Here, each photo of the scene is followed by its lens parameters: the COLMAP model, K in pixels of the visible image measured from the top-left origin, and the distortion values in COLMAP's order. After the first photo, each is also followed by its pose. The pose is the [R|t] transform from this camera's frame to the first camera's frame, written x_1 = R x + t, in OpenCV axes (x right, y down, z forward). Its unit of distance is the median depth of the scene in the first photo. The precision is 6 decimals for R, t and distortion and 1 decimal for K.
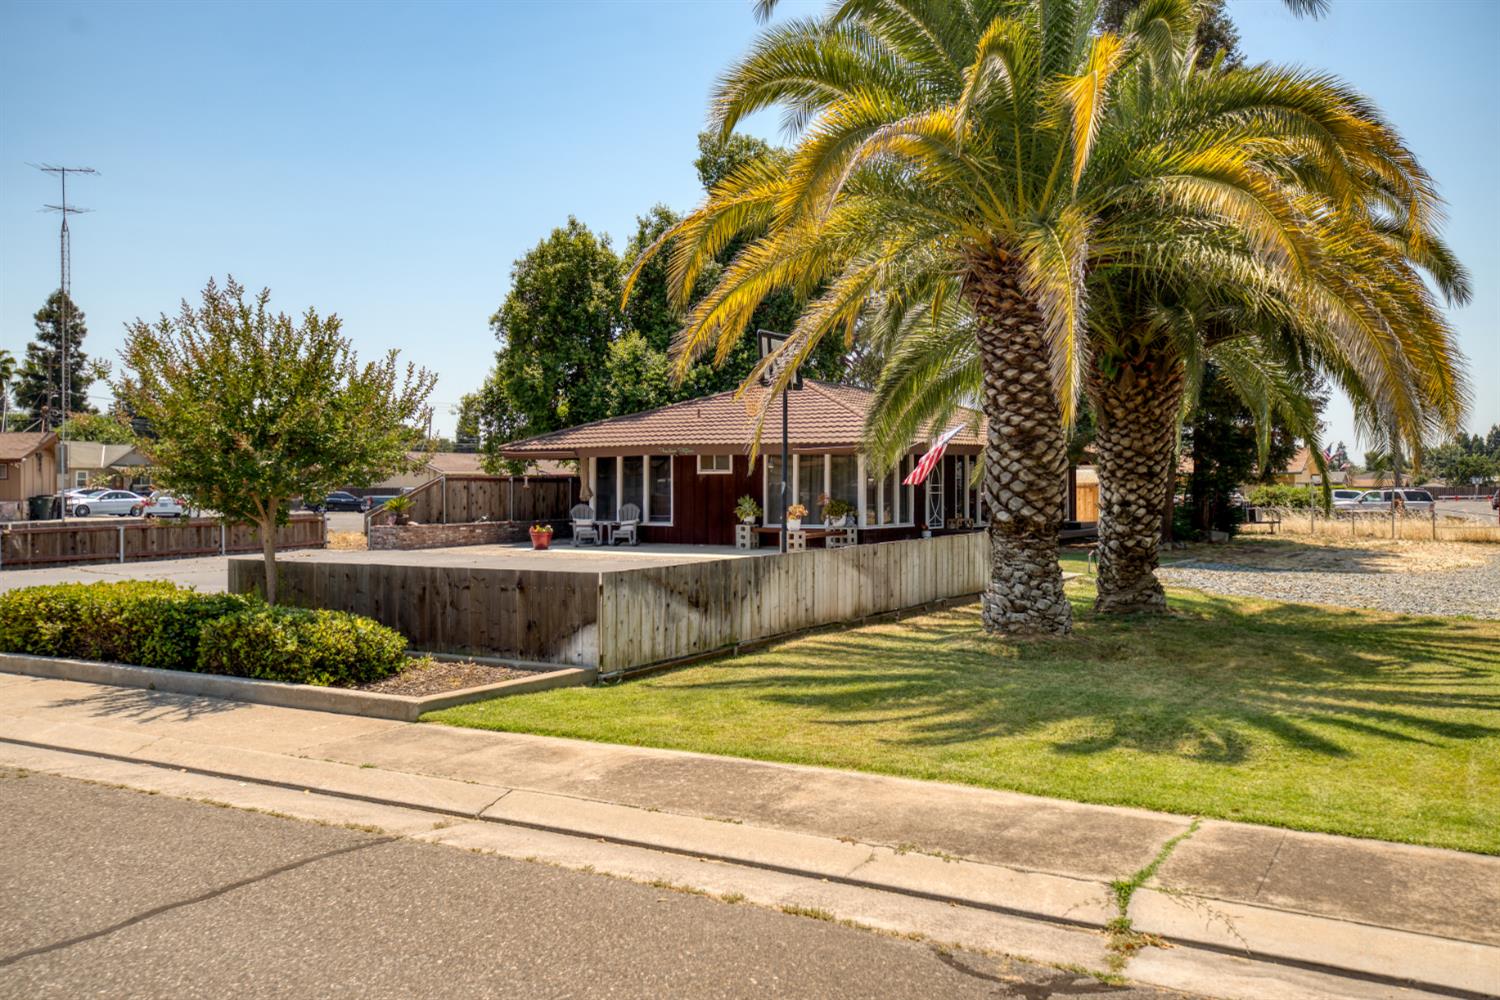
lens RADIAL K [[1277.9, 0, 720.0], [0, 1277.9, 496.7], [0, 0, 1]] dist [0.066759, 0.007682]
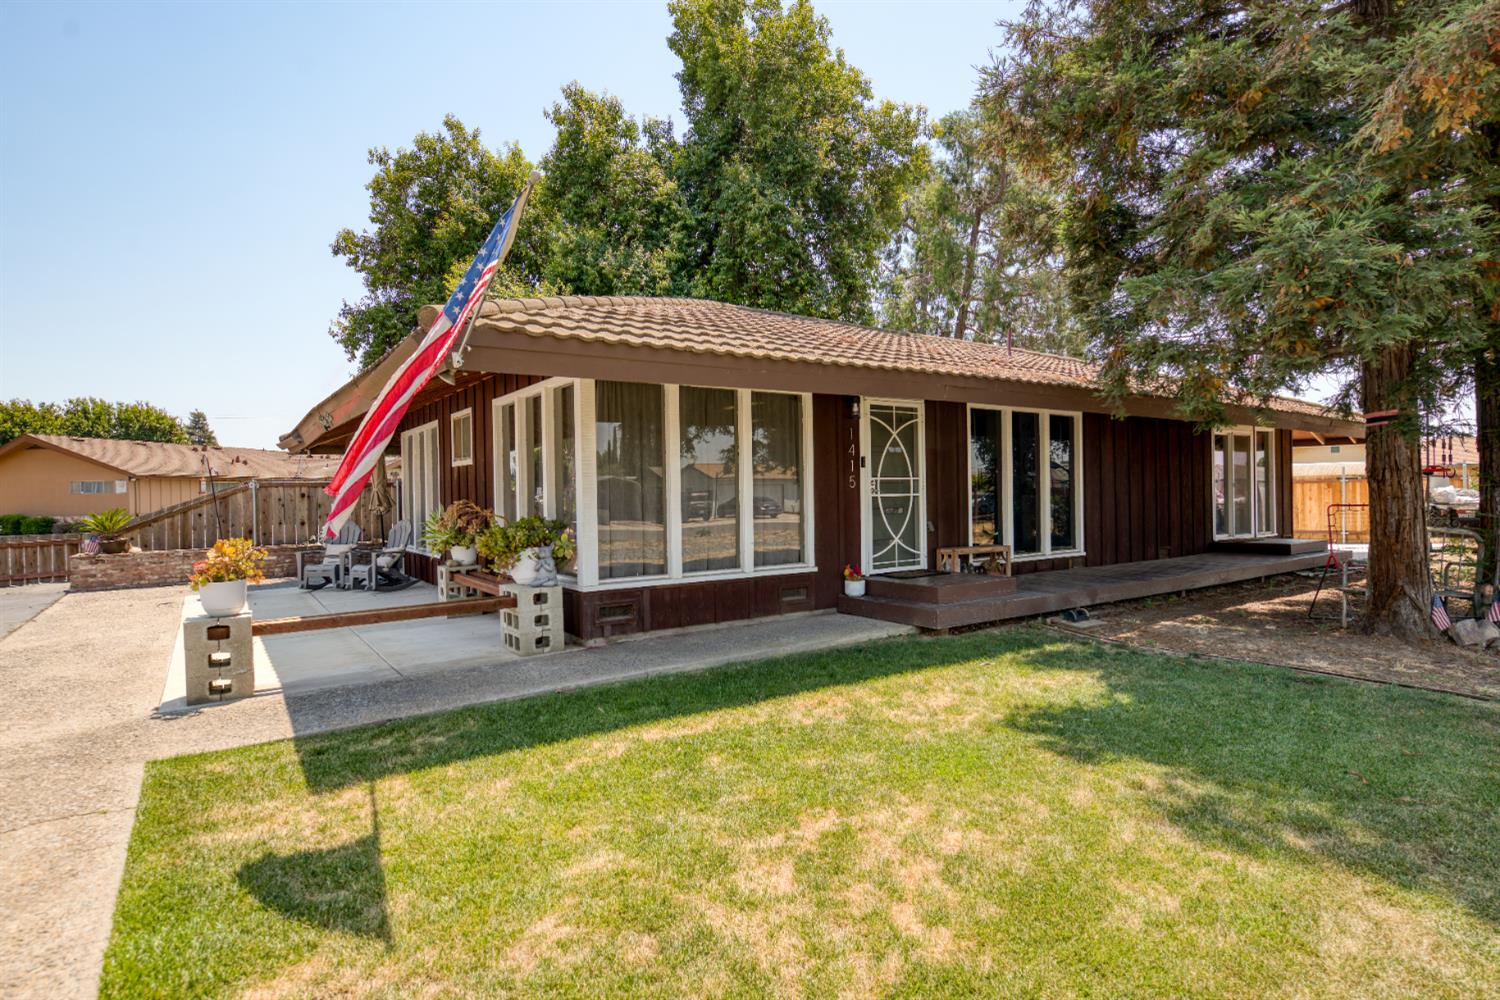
lens RADIAL K [[776.1, 0, 780.9], [0, 776.1, 496.1], [0, 0, 1]] dist [-0.000346, -0.000133]
pose [[0.927693, -0.011016, -0.373182, 0.272356], [0.009384, 0.999937, -0.006191, -0.001962], [0.373226, 0.002241, 0.927738, 0.848043]]
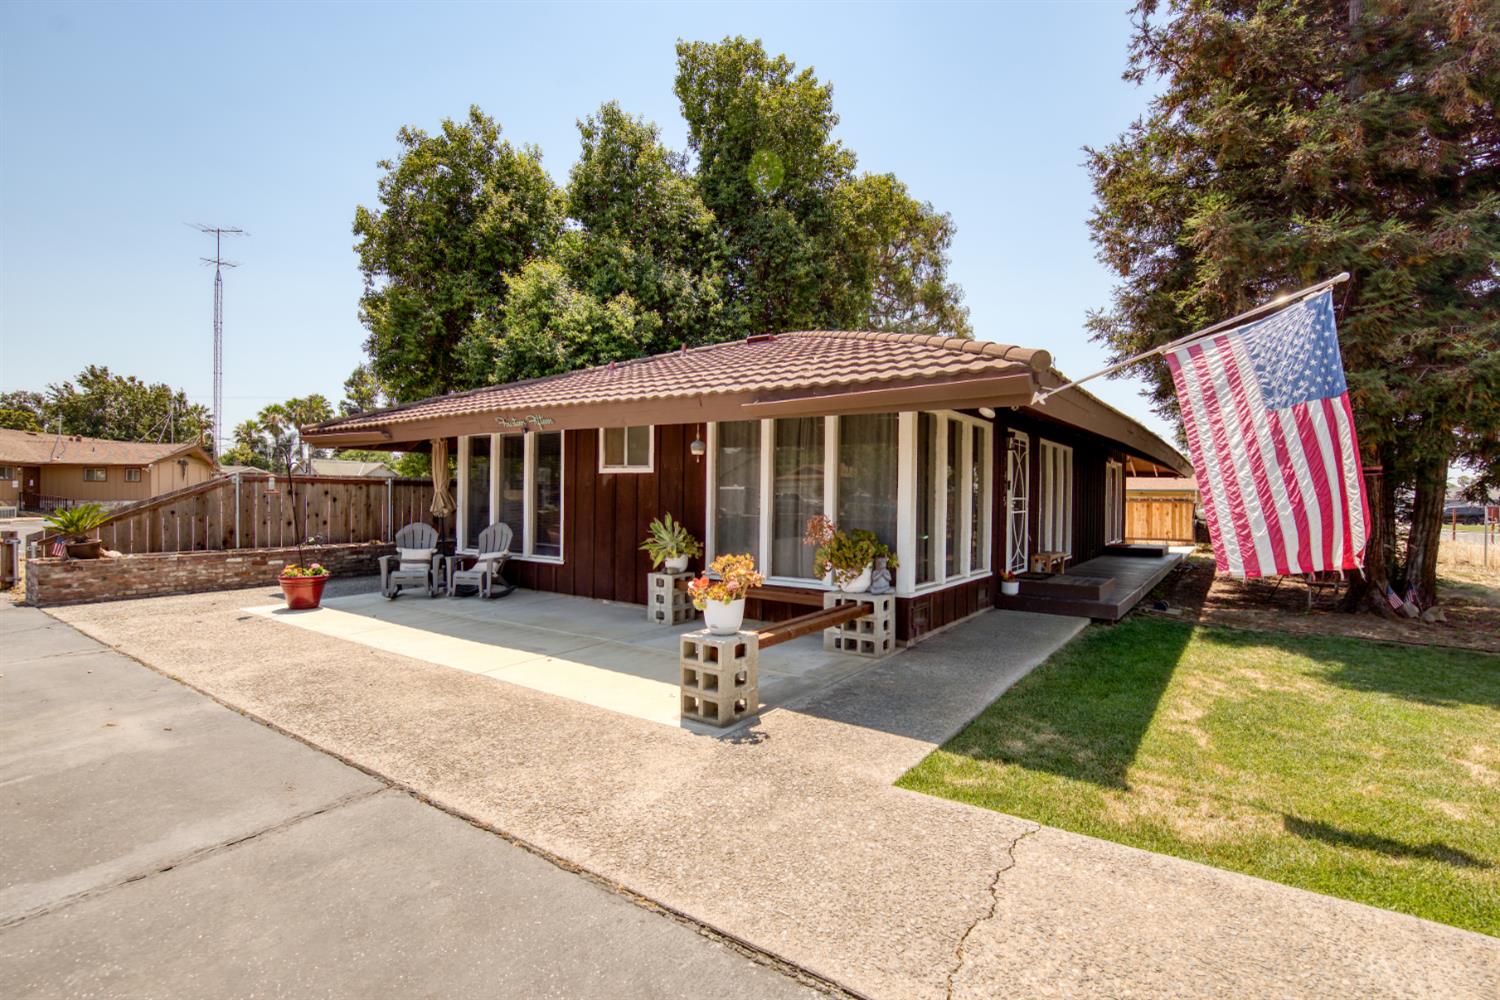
lens RADIAL K [[688.1, 0, 761.4], [0, 688.1, 496.5], [0, 0, 1]] dist [-0.000590, -0.009431]
pose [[0.999118, 0.014685, -0.039351, 0.073725], [-0.014994, 0.999859, -0.007588, -0.007367], [0.039234, 0.008171, 0.999197, 0.804870]]
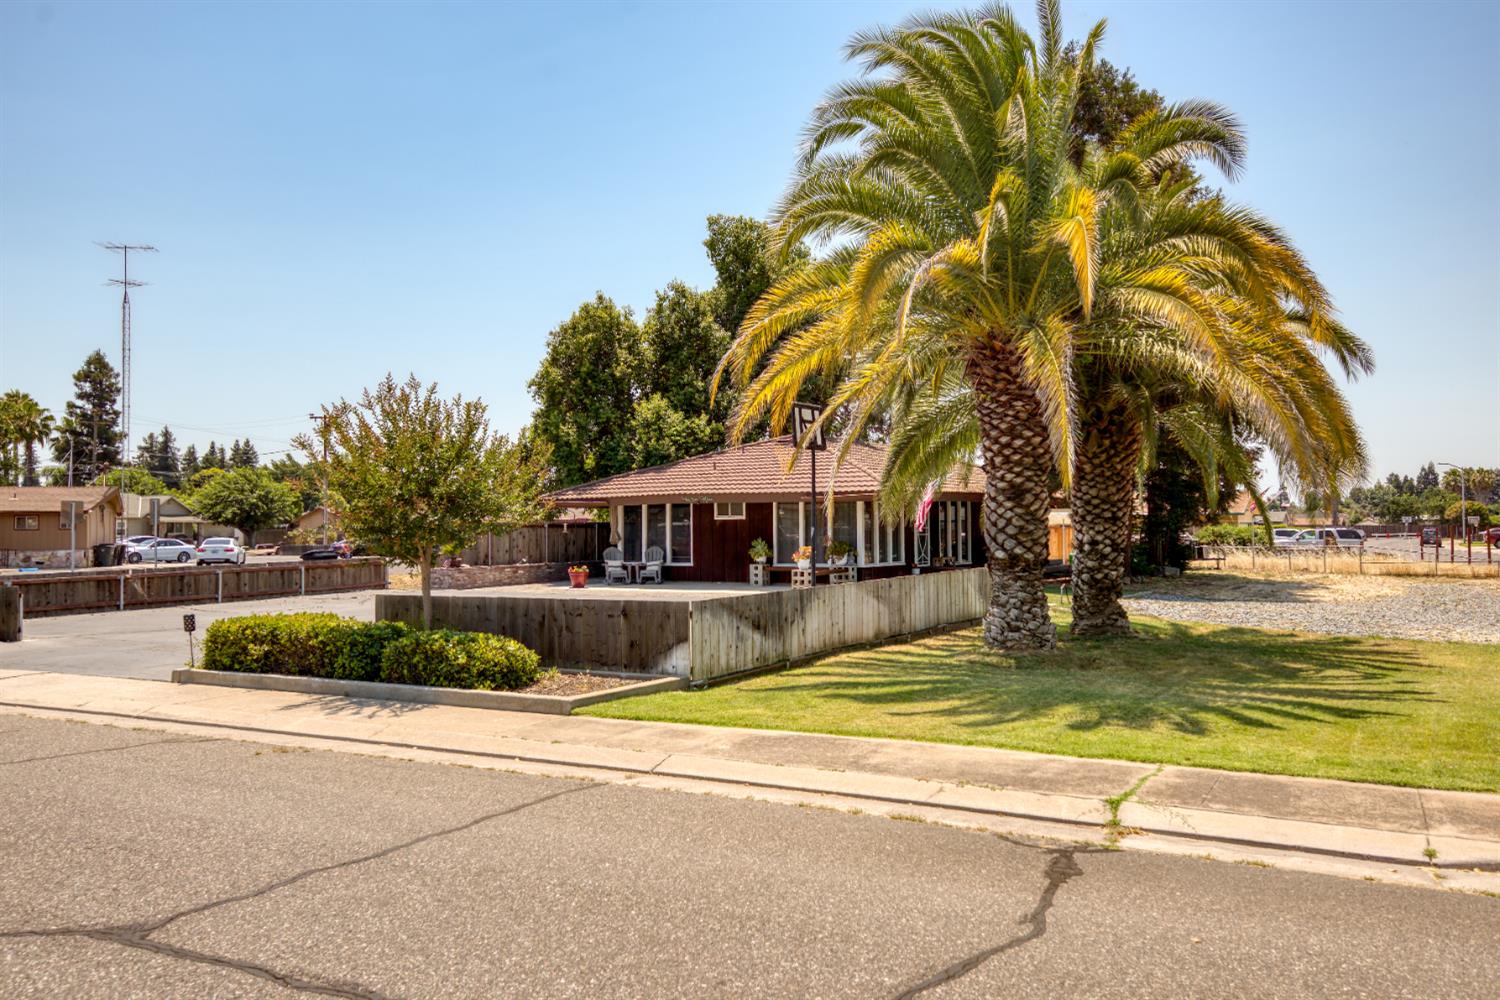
lens RADIAL K [[1193.9, 0, 750.0], [0, 1193.9, 500.0], [0, 0, 1]] dist [0.071367, -0.003675]
pose [[0.999420, -0.007070, 0.033326, -0.024122], [0.008152, 0.999441, -0.032429, -0.000705], [-0.033078, 0.032682, 0.998918, -0.061593]]
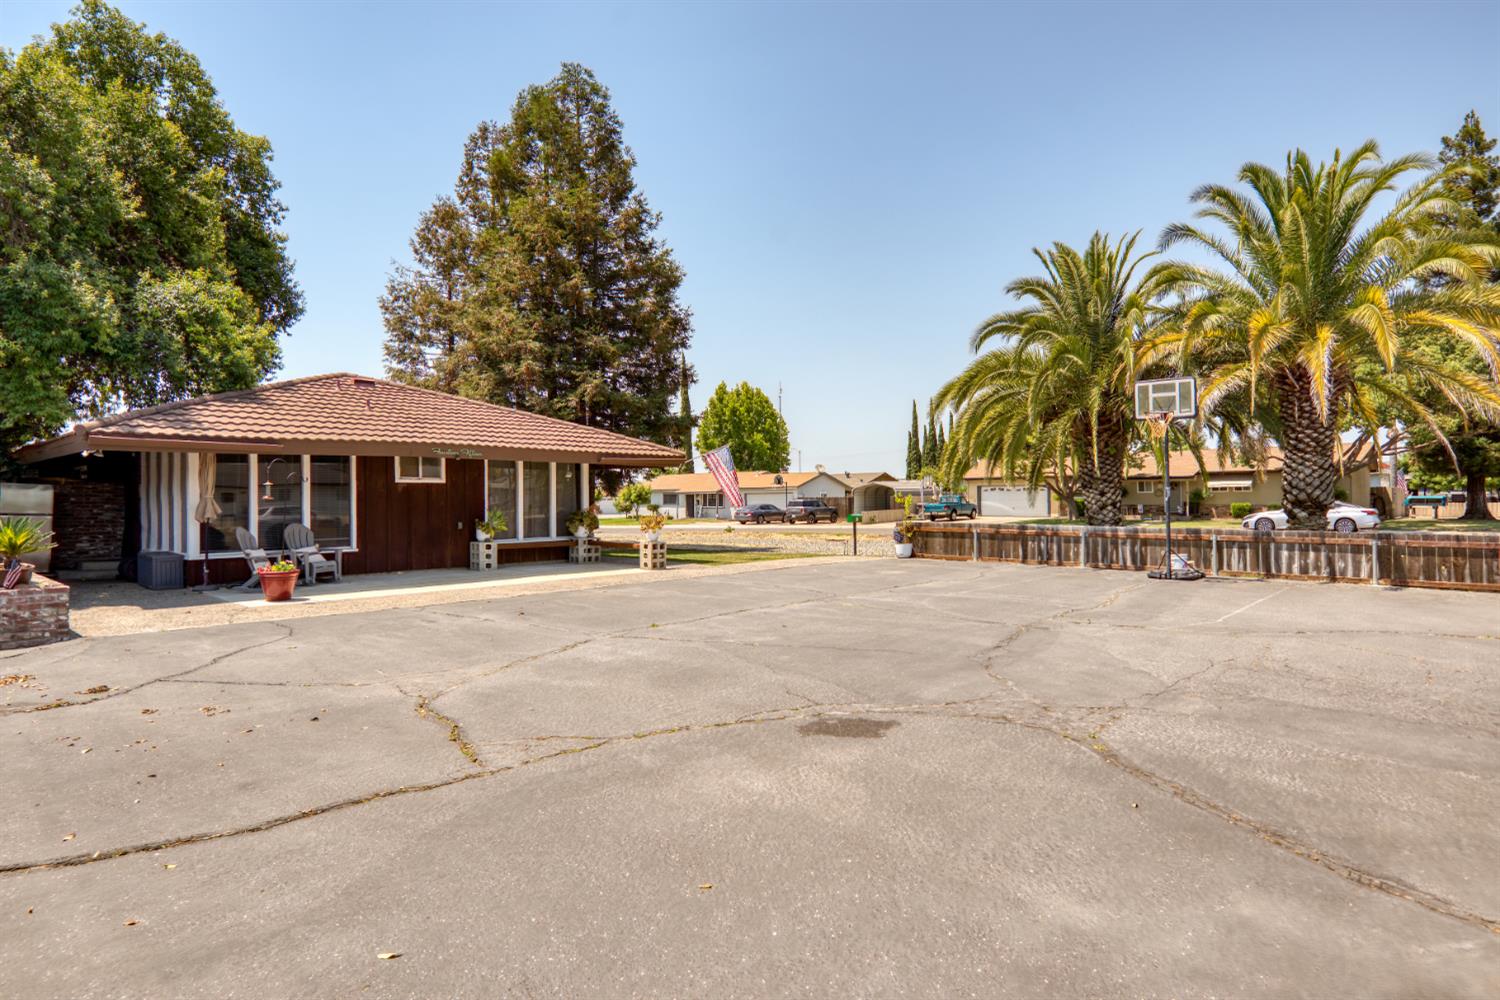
lens RADIAL K [[816.7, 0, 764.3], [0, 816.7, 492.6], [0, 0, 1]] dist [0.000695, 0.000301]
pose [[0.176798, 0.007557, 0.984218, -0.539643], [0.017751, 0.999783, -0.010865, -0.002359], [-0.984087, 0.019391, 0.176625, 0.786978]]
